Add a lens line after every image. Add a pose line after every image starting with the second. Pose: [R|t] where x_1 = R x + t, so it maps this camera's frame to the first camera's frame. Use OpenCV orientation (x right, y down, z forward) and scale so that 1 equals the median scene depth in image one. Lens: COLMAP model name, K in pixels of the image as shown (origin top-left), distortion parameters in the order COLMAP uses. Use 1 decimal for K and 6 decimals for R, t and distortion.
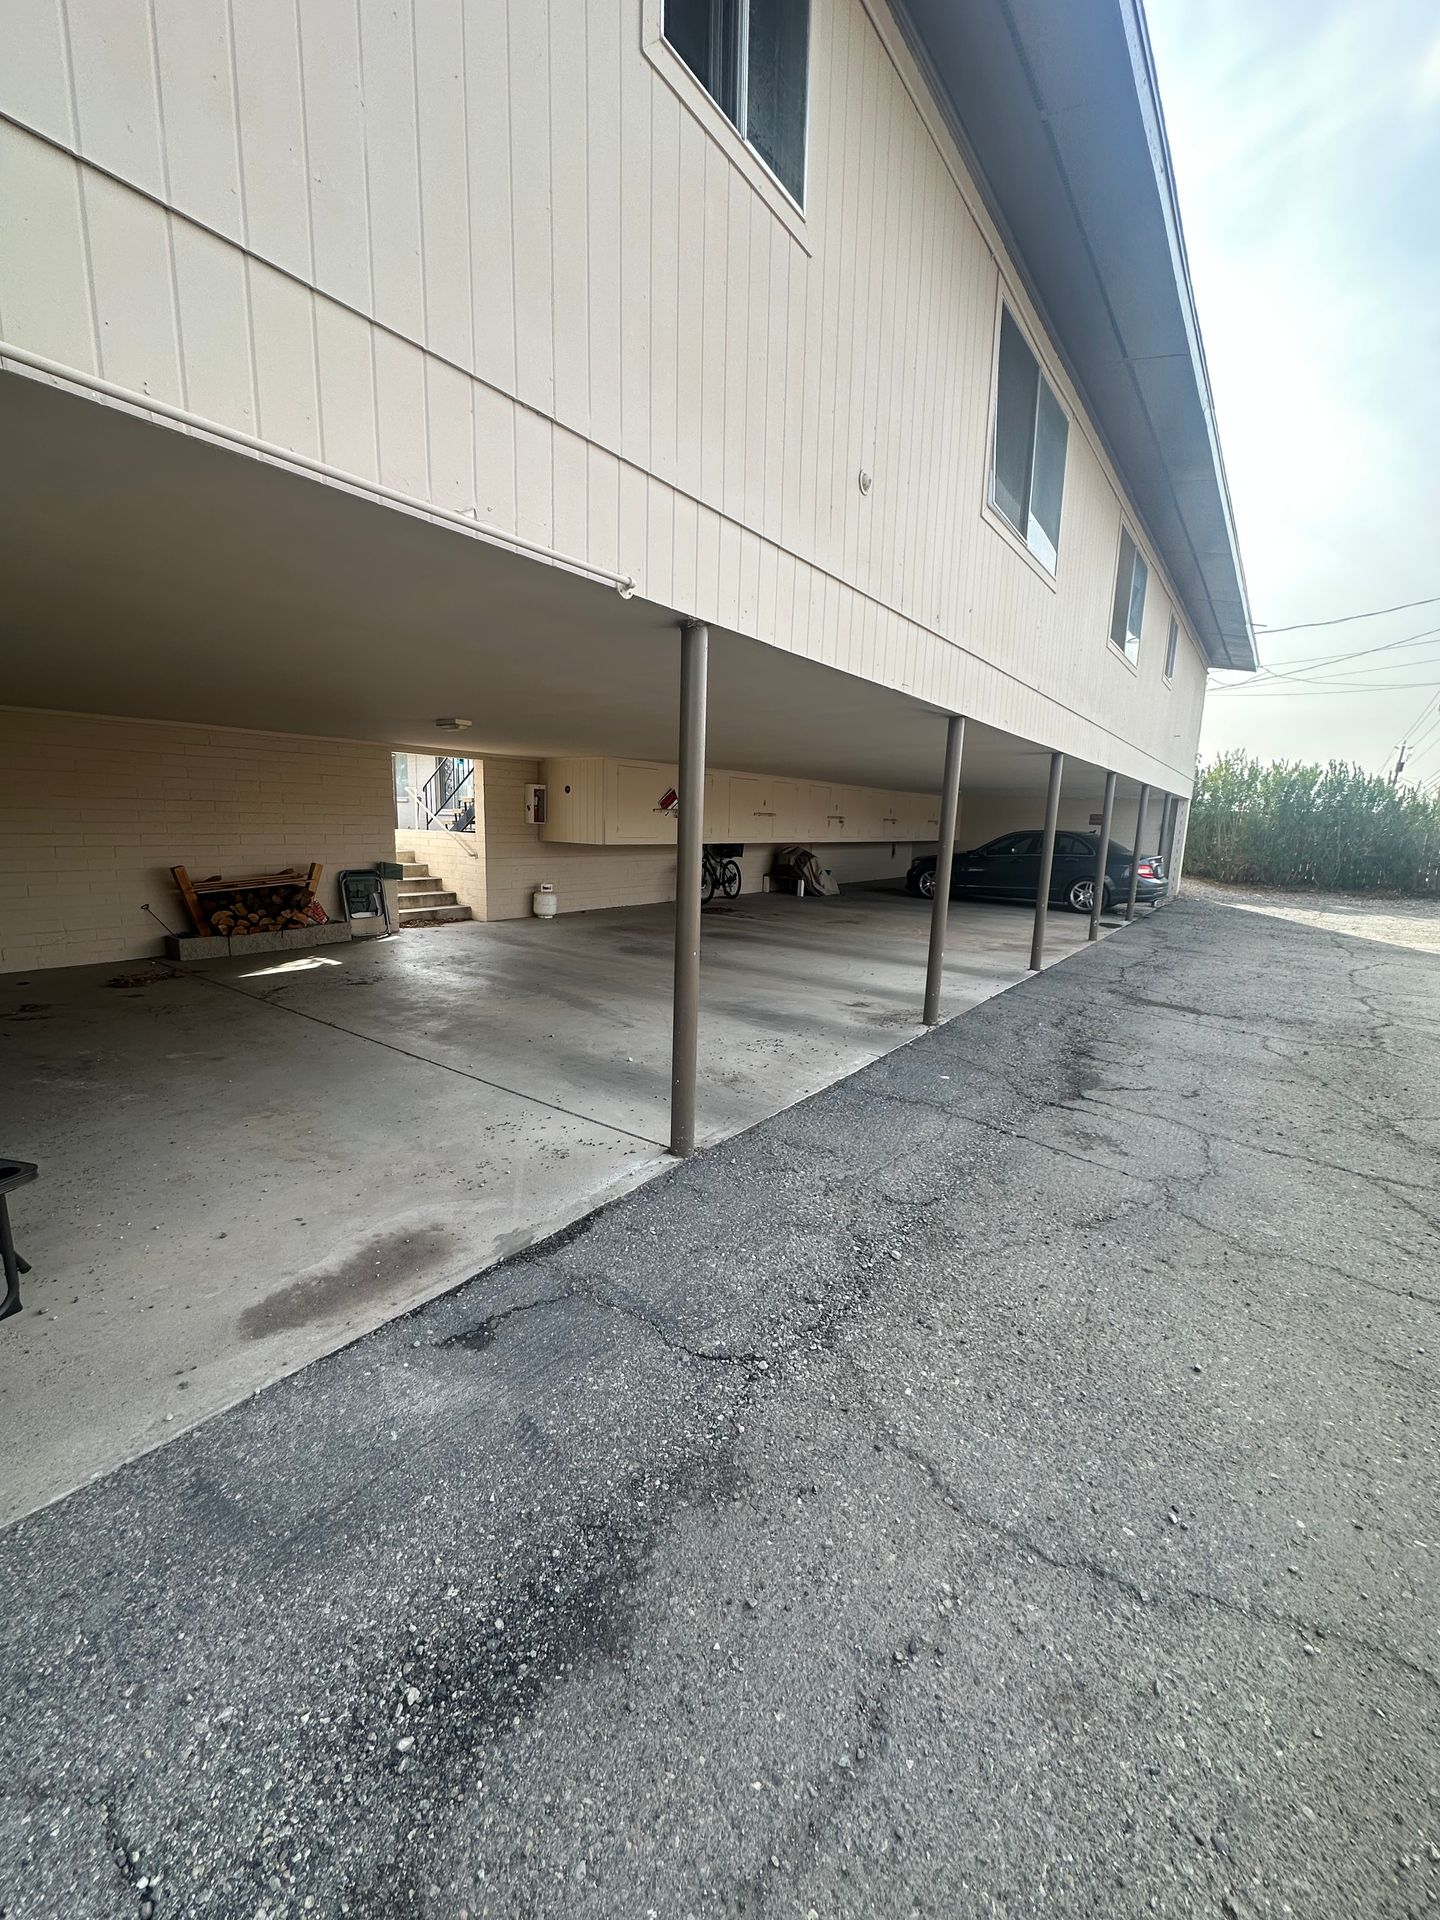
lens RADIAL K [[766.7, 0, 718.5], [0, 766.7, 958.6], [0, 0, 1]] dist [-0.003737, 0.000563]
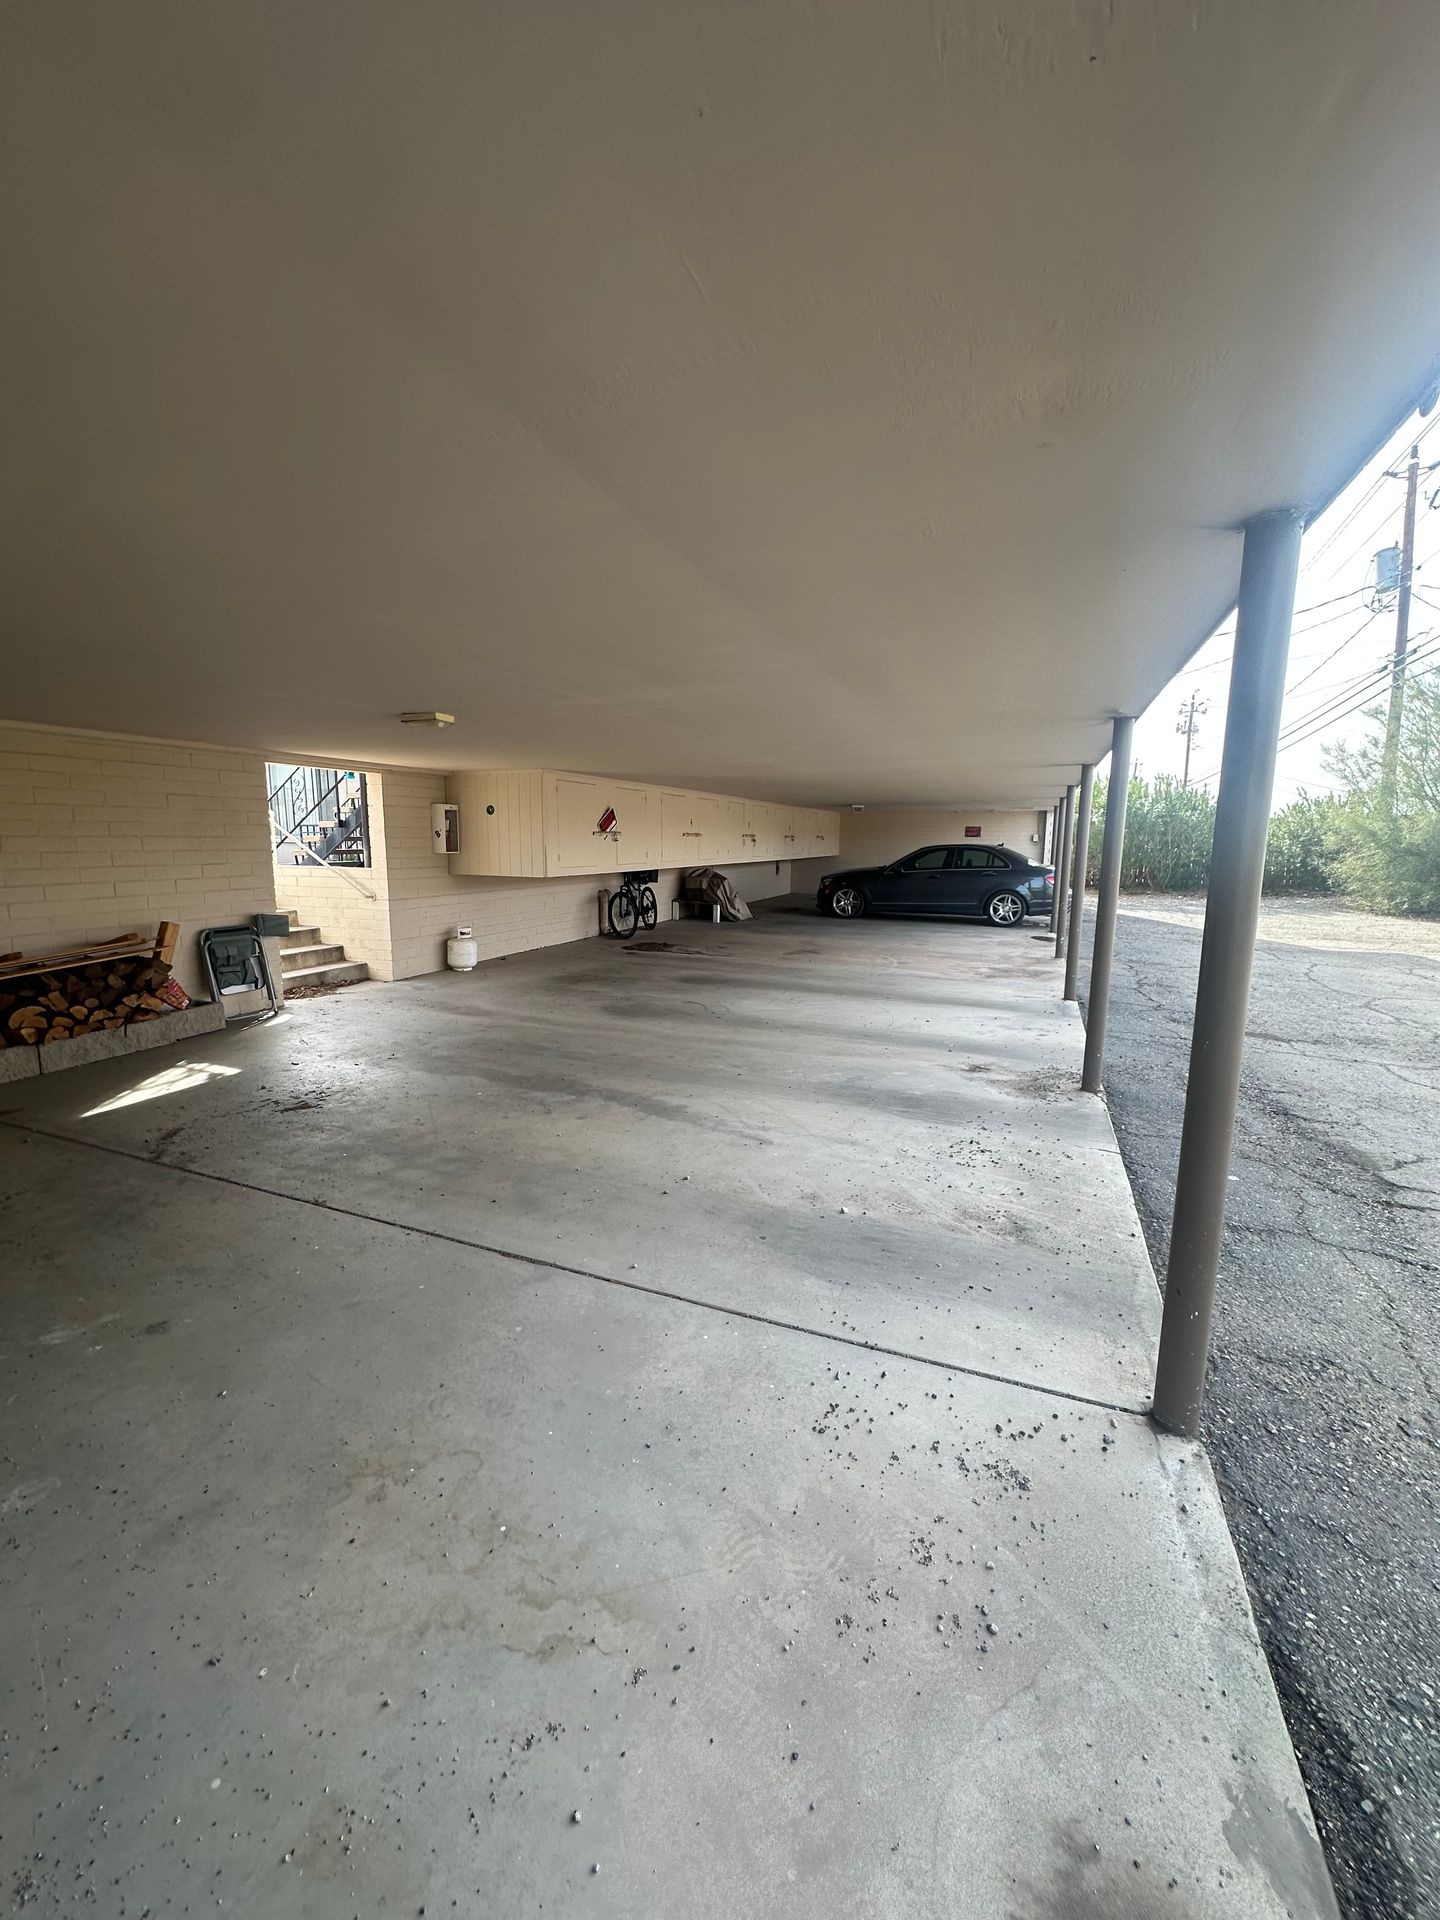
lens RADIAL K [[766.7, 0, 720.5], [0, 766.7, 957.2], [0, 0, 1]] dist [-0.003737, 0.000563]
pose [[0.967238, -0.059760, 0.246738, -0.239330], [0.064890, 0.997811, -0.012709, -0.057177], [-0.245438, 0.028303, 0.968999, 0.233735]]
